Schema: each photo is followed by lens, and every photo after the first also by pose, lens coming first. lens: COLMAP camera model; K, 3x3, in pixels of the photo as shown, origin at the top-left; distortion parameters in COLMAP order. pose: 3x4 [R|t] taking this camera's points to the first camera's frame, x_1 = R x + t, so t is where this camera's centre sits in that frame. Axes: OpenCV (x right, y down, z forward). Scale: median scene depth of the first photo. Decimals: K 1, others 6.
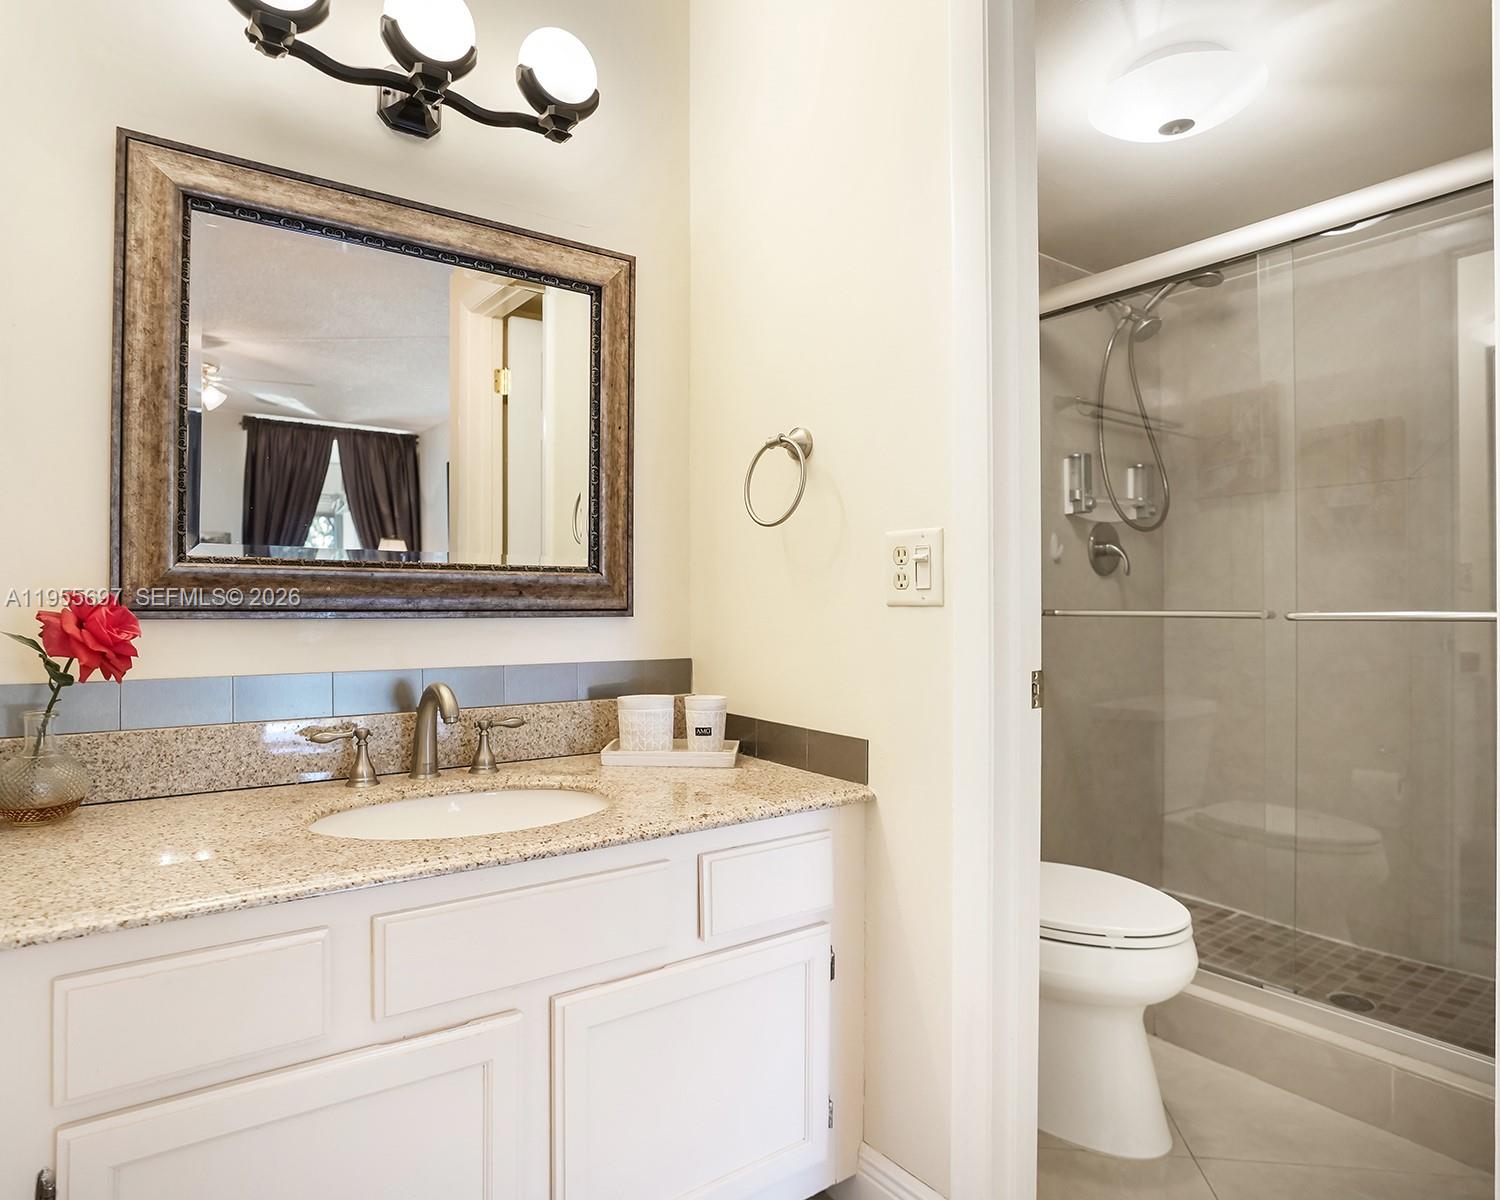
lens RADIAL K [[880.5, 0, 741.5], [0, 880.5, 592.1], [0, 0, 1]] dist [-0.084968, 0.063497]
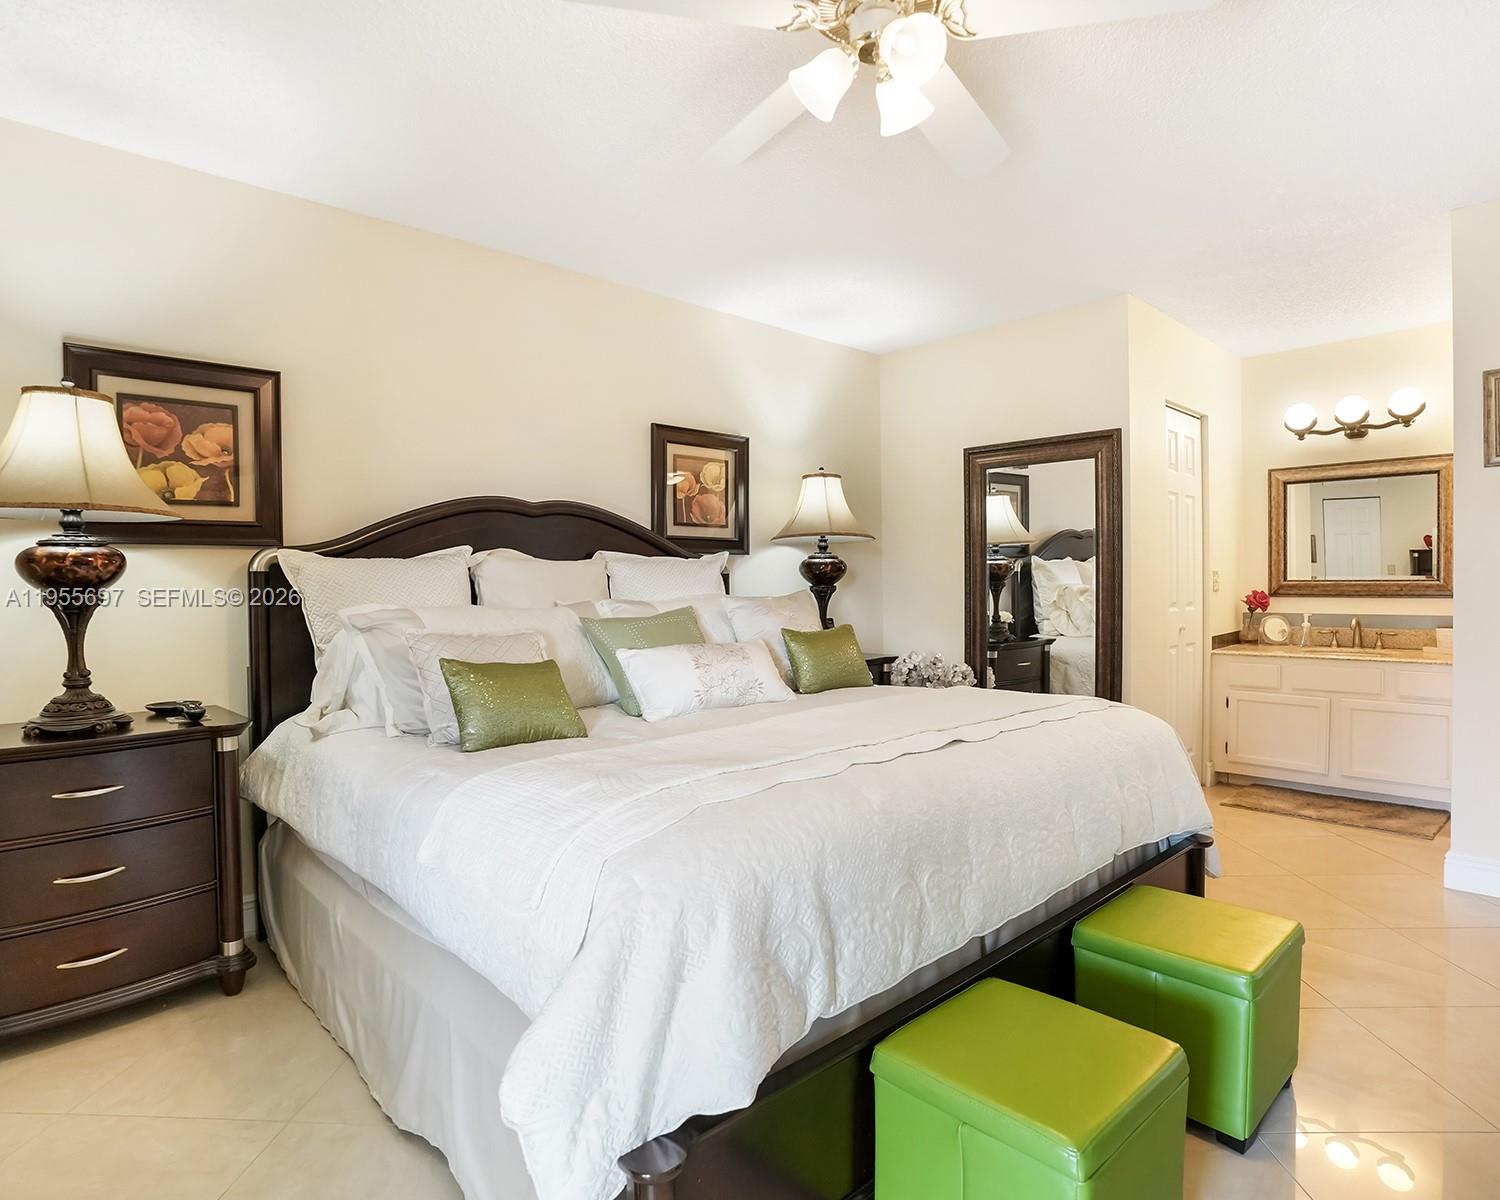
lens RADIAL K [[843.7, 0, 748.9], [0, 843.7, 591.5], [0, 0, 1]] dist [-0.063828, 0.029196]
pose [[0.138645, 0.005755, -0.990325, 2.584780], [0.016371, 0.999833, 0.008102, -0.059970], [0.990207, -0.017336, 0.138528, -1.809685]]
